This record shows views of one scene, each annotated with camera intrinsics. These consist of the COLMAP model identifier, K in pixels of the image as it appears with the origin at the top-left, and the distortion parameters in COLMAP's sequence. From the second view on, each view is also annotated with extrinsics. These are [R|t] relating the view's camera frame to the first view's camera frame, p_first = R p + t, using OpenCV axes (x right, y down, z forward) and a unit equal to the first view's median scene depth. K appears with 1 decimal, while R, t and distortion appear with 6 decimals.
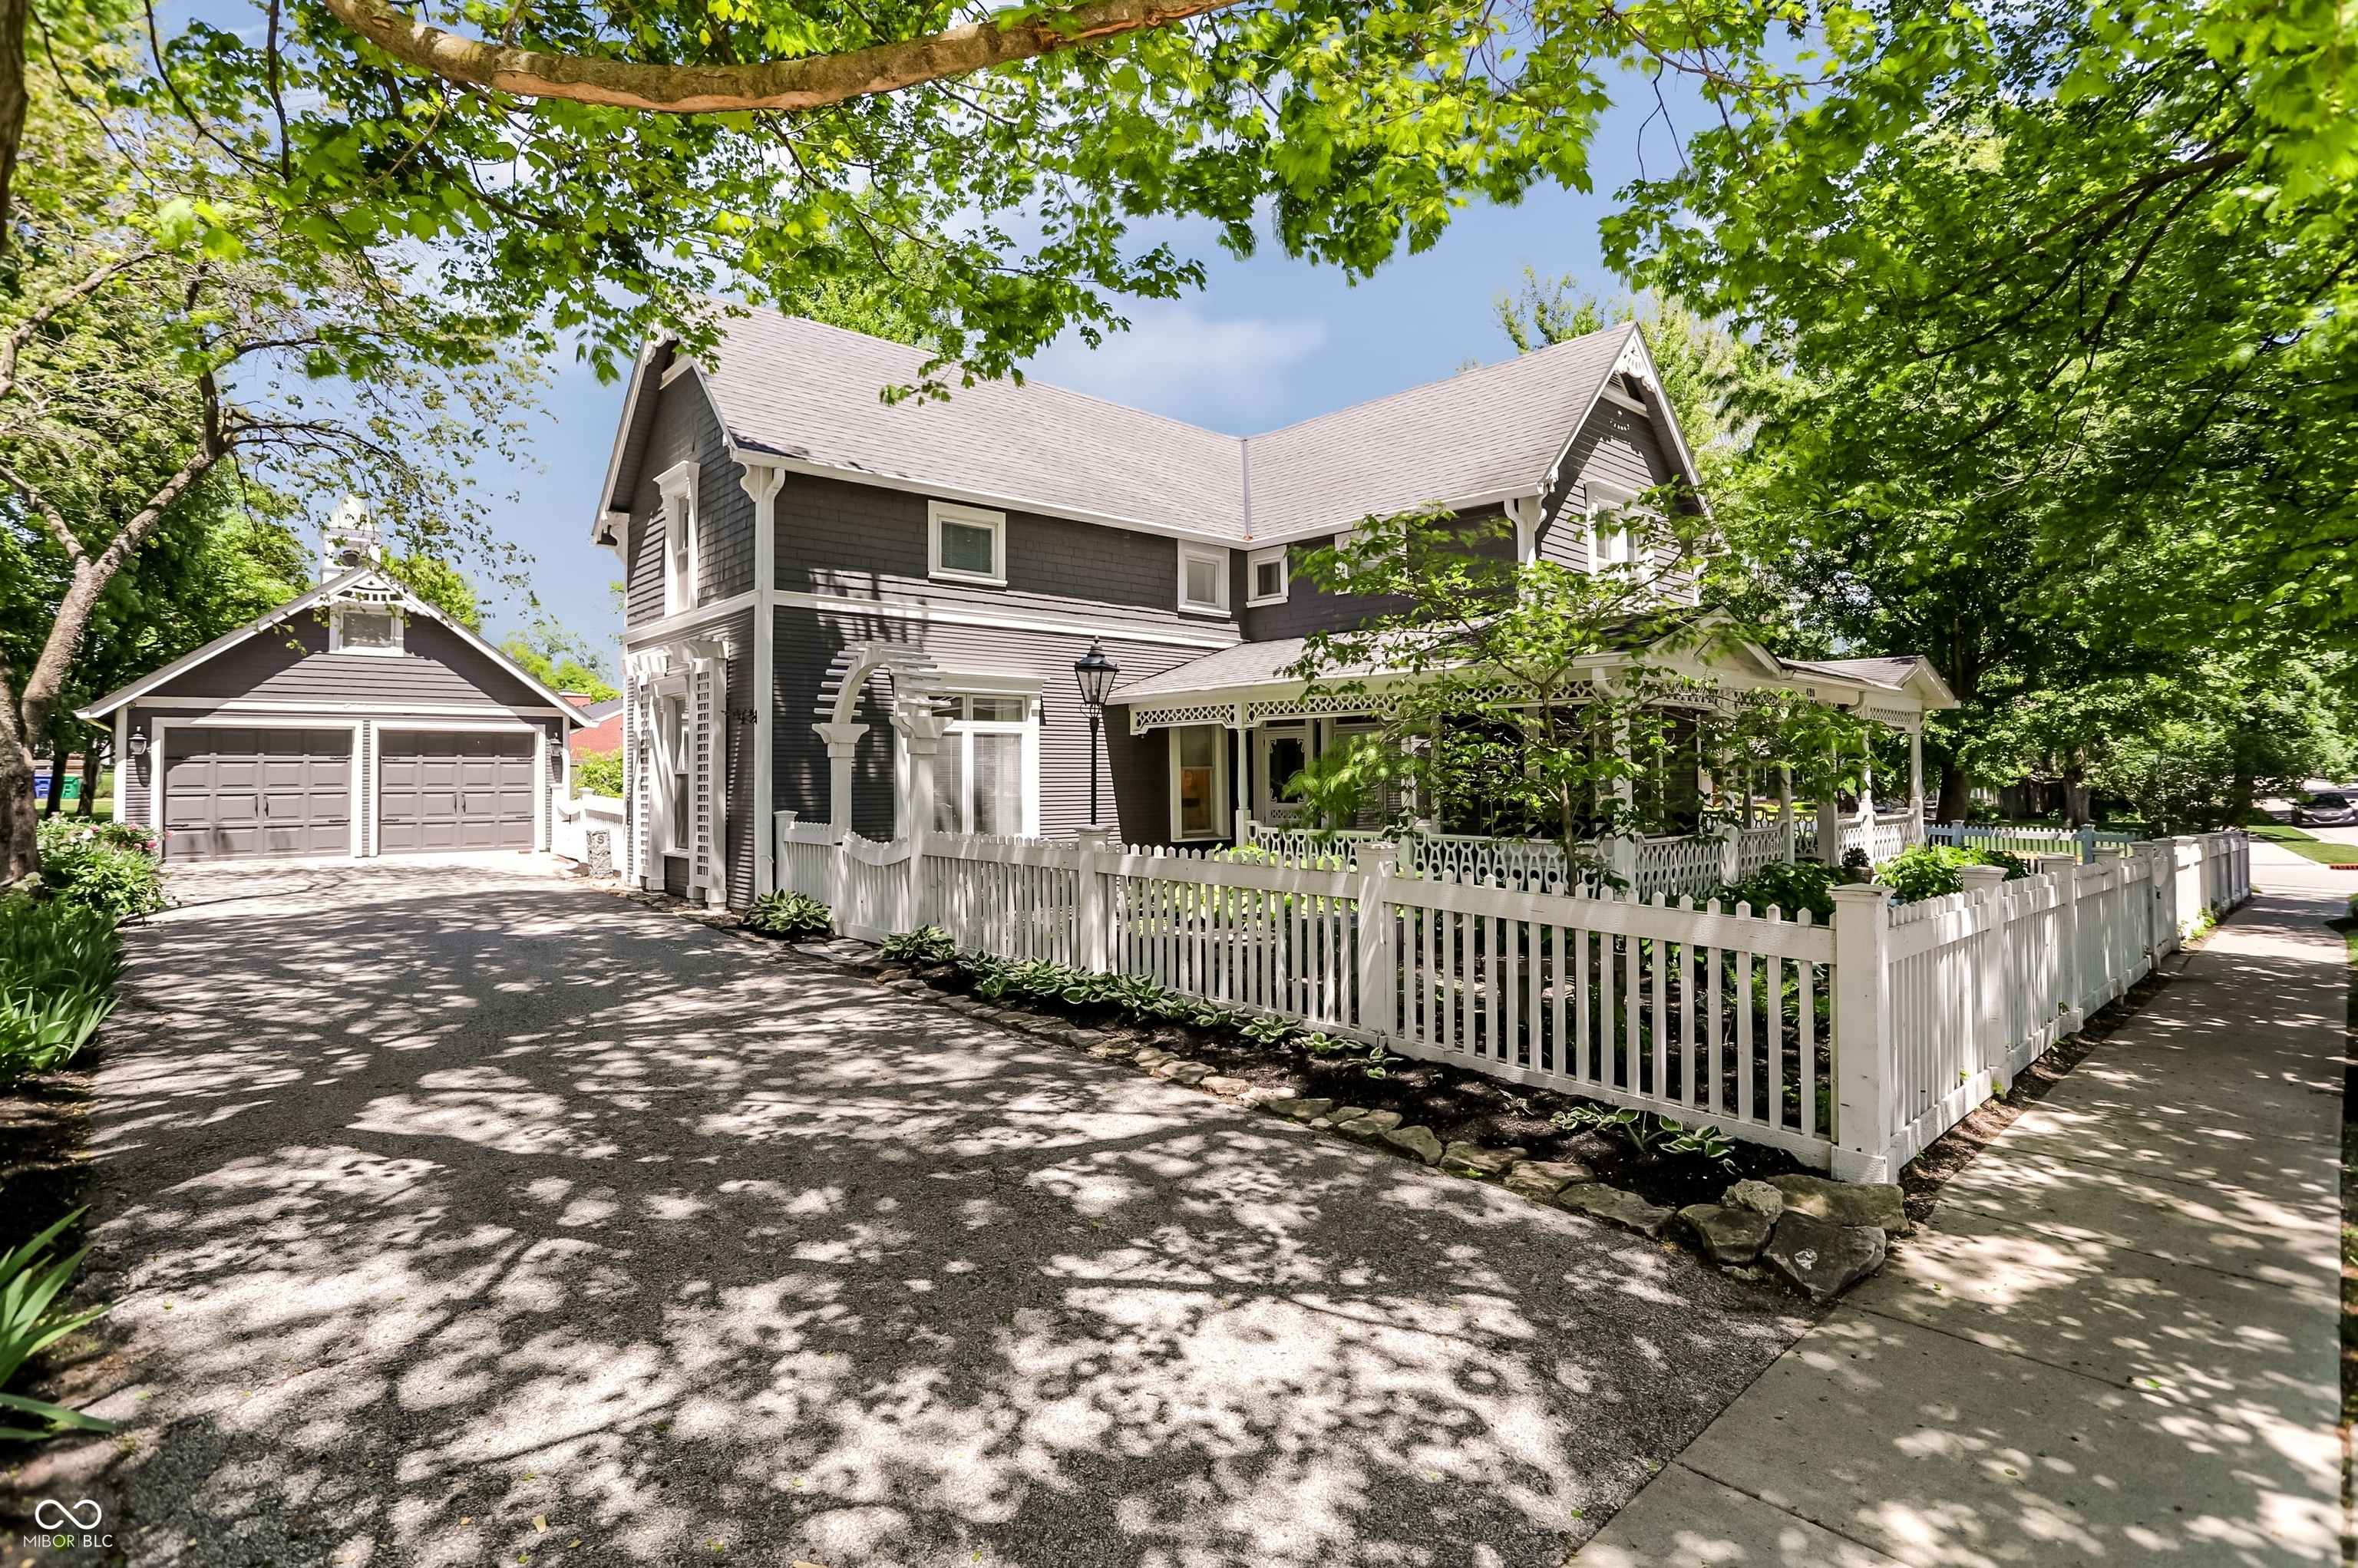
lens RADIAL K [[1186.2, 0, 1217.2], [0, 1186.2, 729.1], [0, 0, 1]] dist [-0.052979, 0.028260]
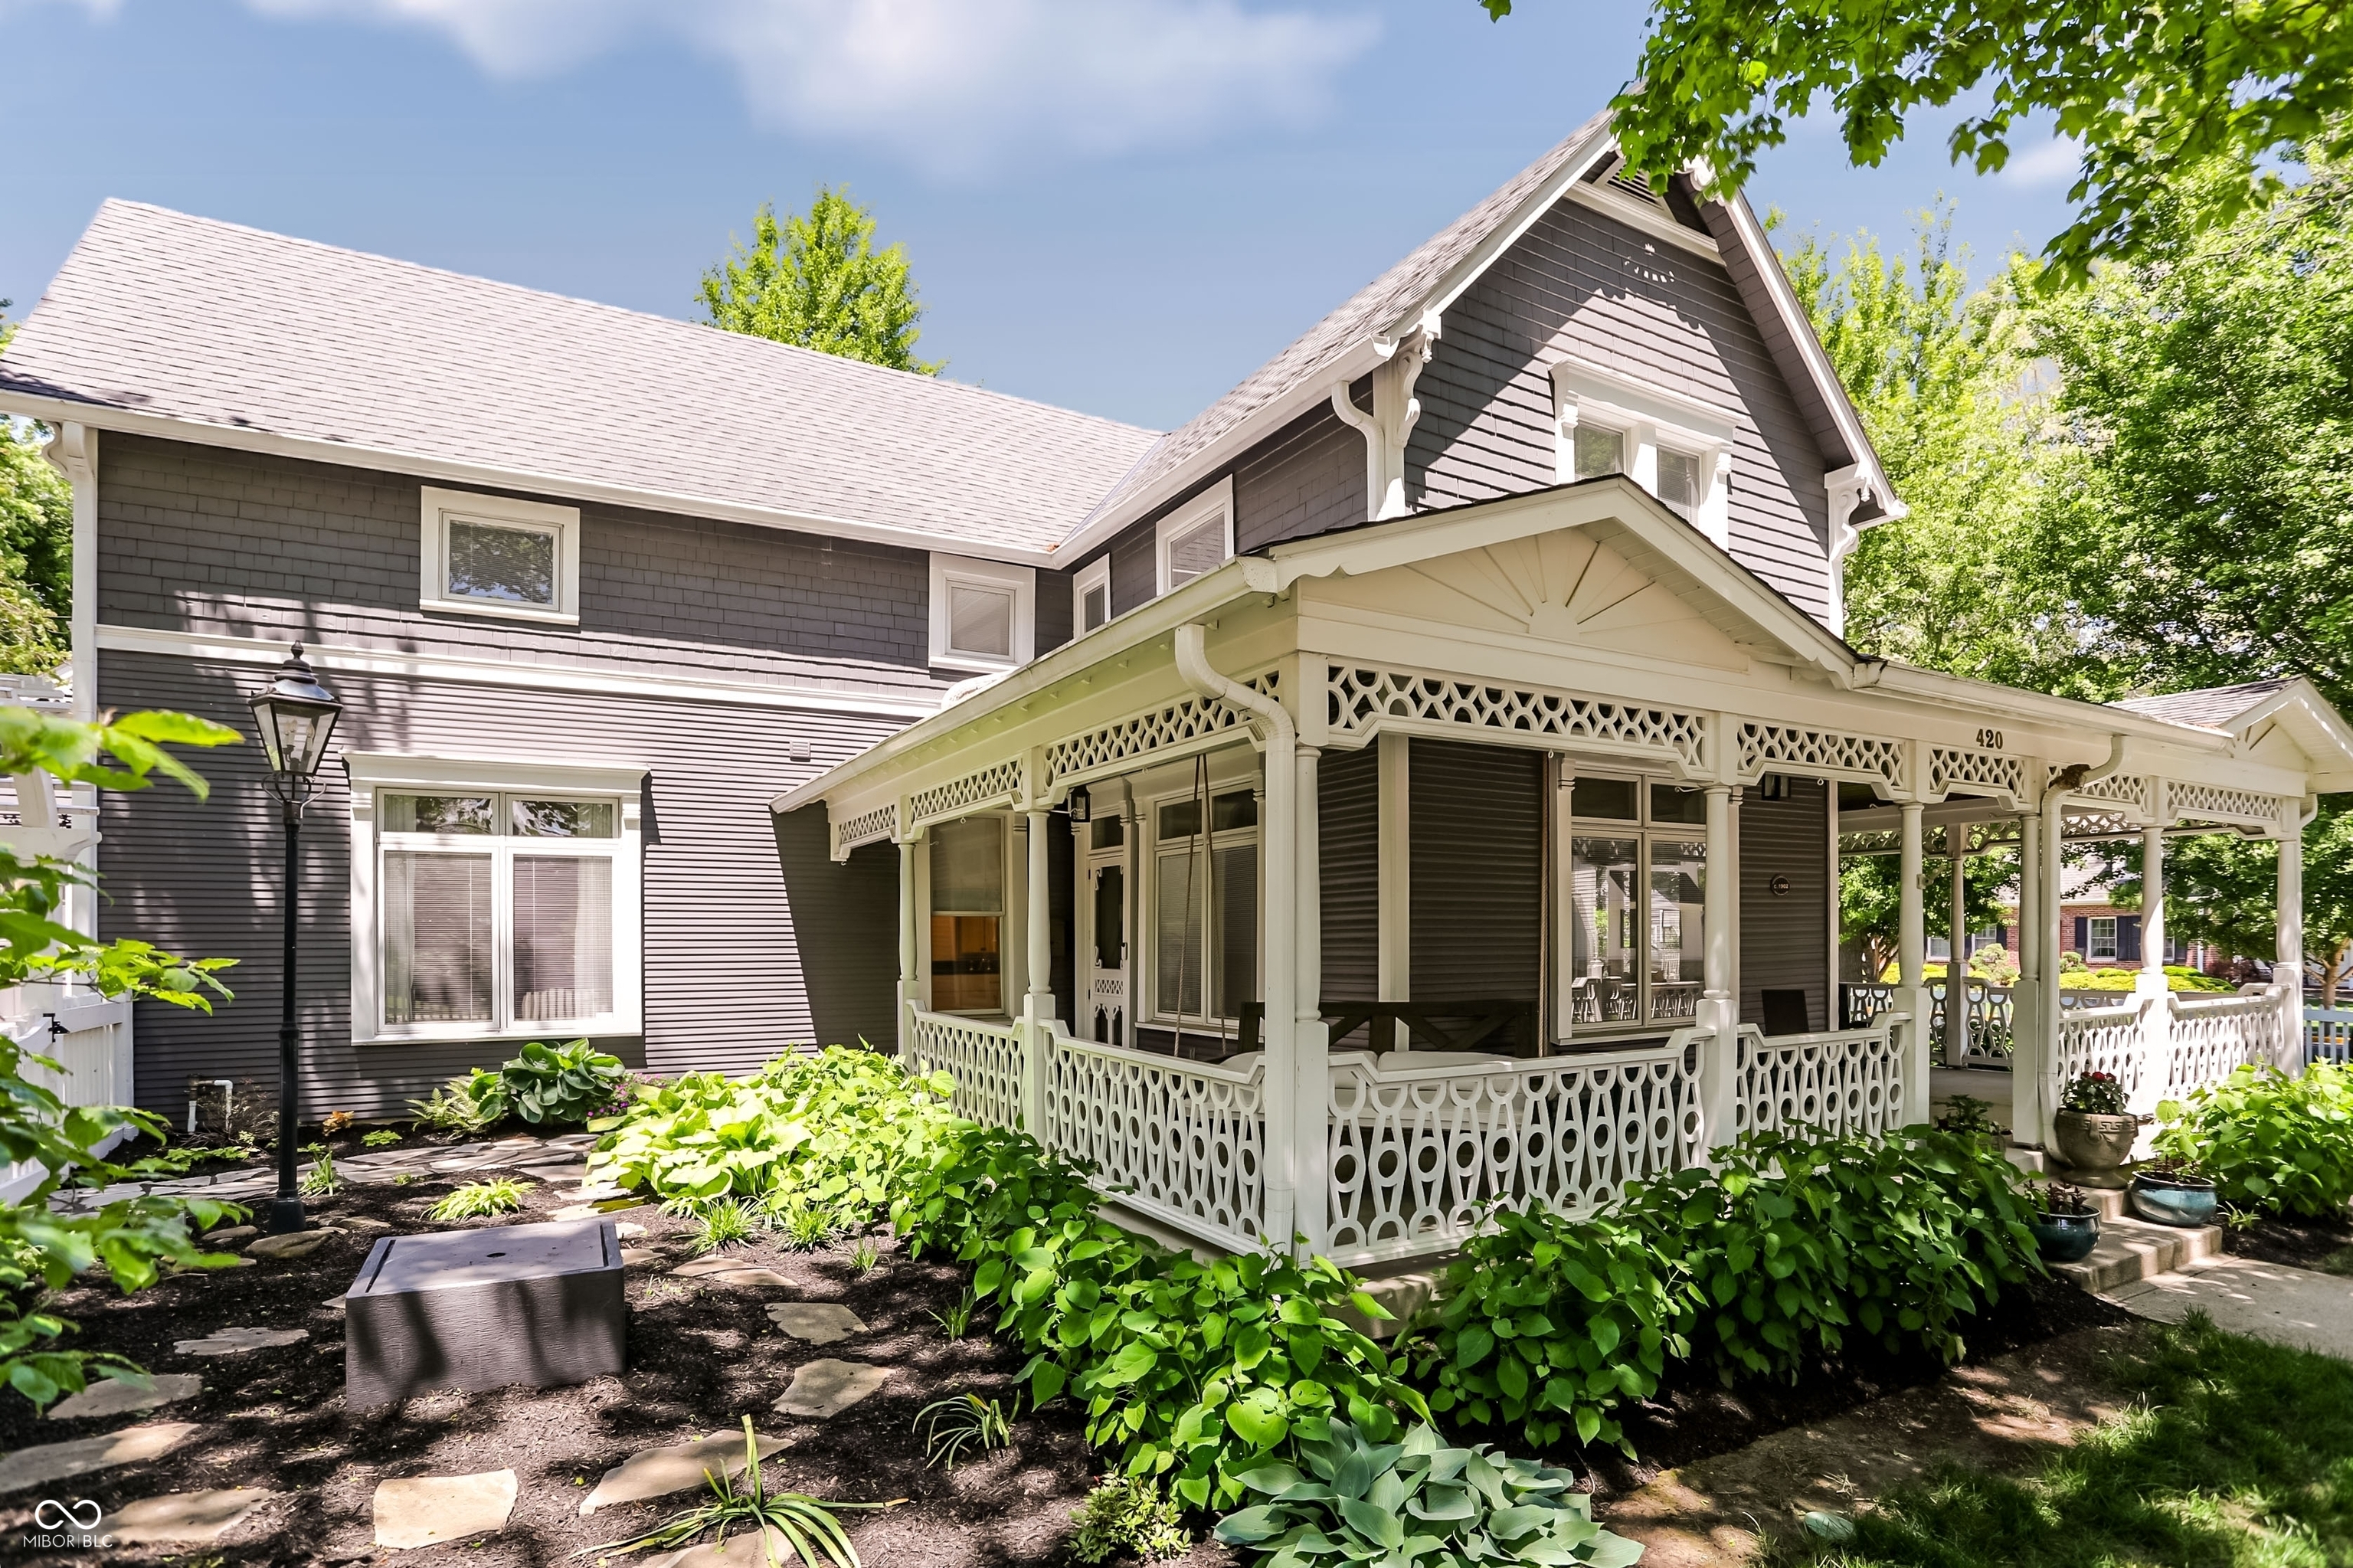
lens RADIAL K [[1246.1, 0, 1184.2], [0, 1246.1, 948.0], [0, 0, 1]] dist [-0.025119, 0.010701]
pose [[0.972710, 0.002393, -0.232013, 0.297181], [0.009226, 0.998757, 0.048985, 0.023680], [0.231842, -0.049788, 0.971478, 0.429530]]
